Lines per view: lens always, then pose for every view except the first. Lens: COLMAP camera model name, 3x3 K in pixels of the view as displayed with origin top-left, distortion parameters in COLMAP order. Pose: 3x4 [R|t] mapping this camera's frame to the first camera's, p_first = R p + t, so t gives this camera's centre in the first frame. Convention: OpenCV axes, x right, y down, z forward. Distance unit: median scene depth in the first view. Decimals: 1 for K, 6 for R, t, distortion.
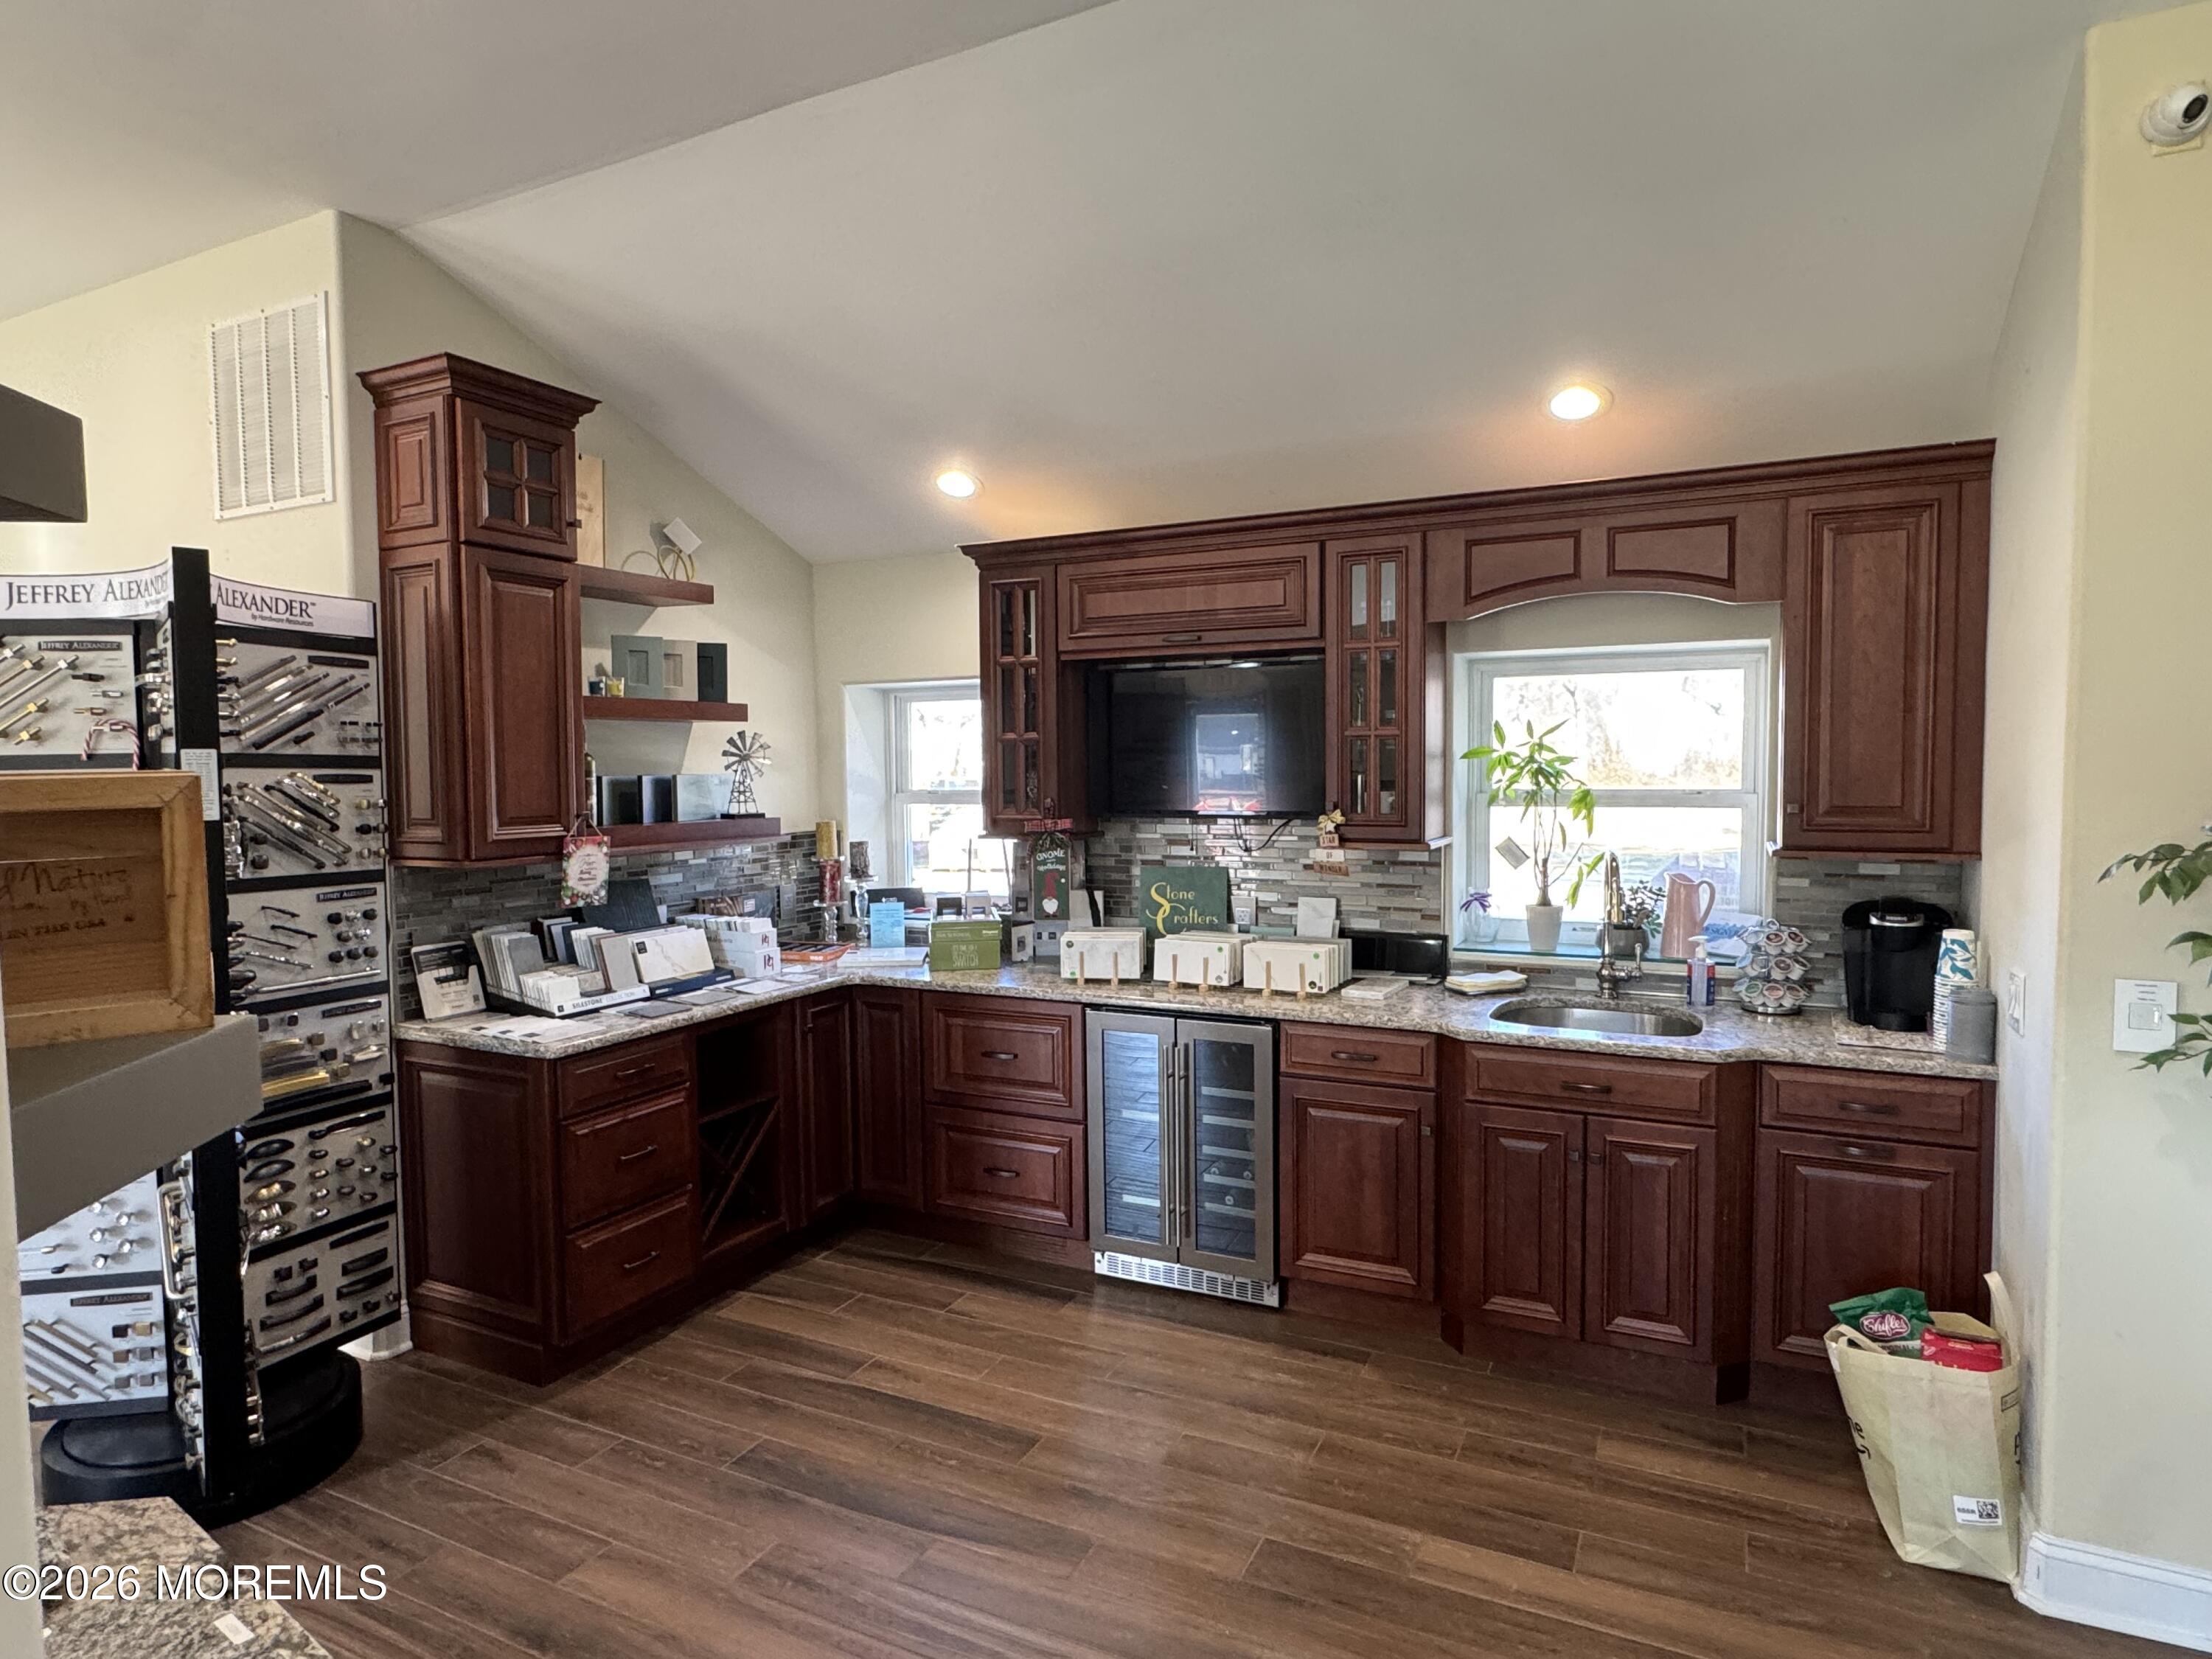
lens RADIAL K [[1242.5, 0, 1106.0], [0, 1242.5, 829.5], [0, 0, 1]] dist [-0.003244, -0.000916]
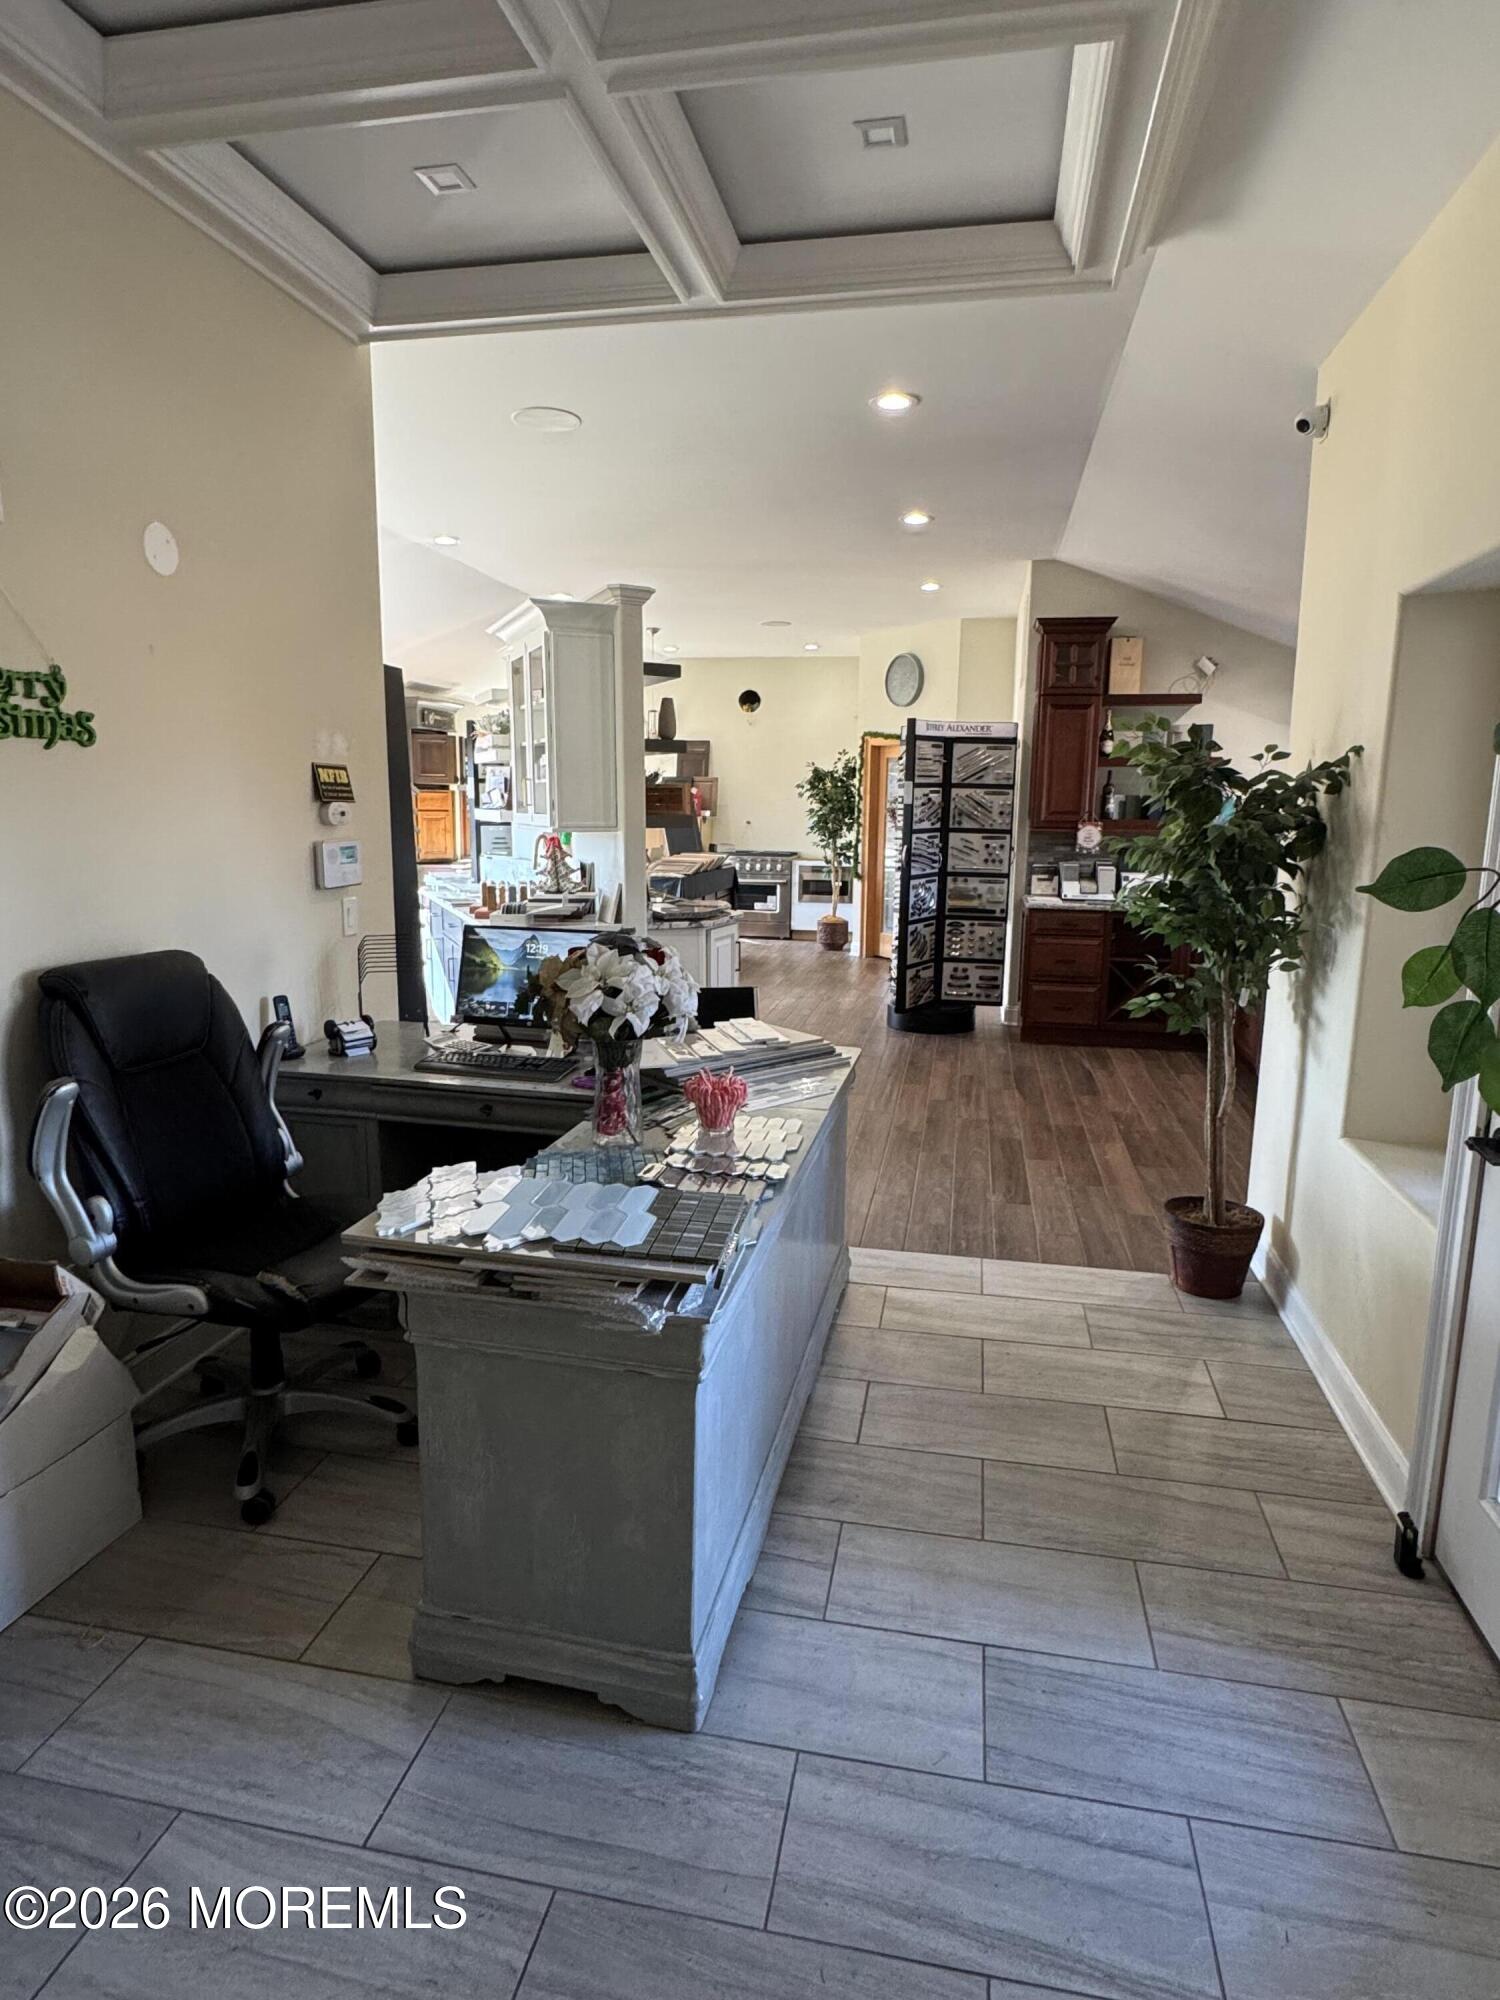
lens RADIAL K [[1123.5, 0, 750.0], [0, 1123.5, 1000.0], [0, 0, 1]] dist [-0.003244, -0.000916]
pose [[0.266556, 0.183625, -0.946166, 1.590355], [-0.061085, 0.982929, 0.173551, 0.008958], [0.961882, 0.011535, 0.273222, -0.149577]]
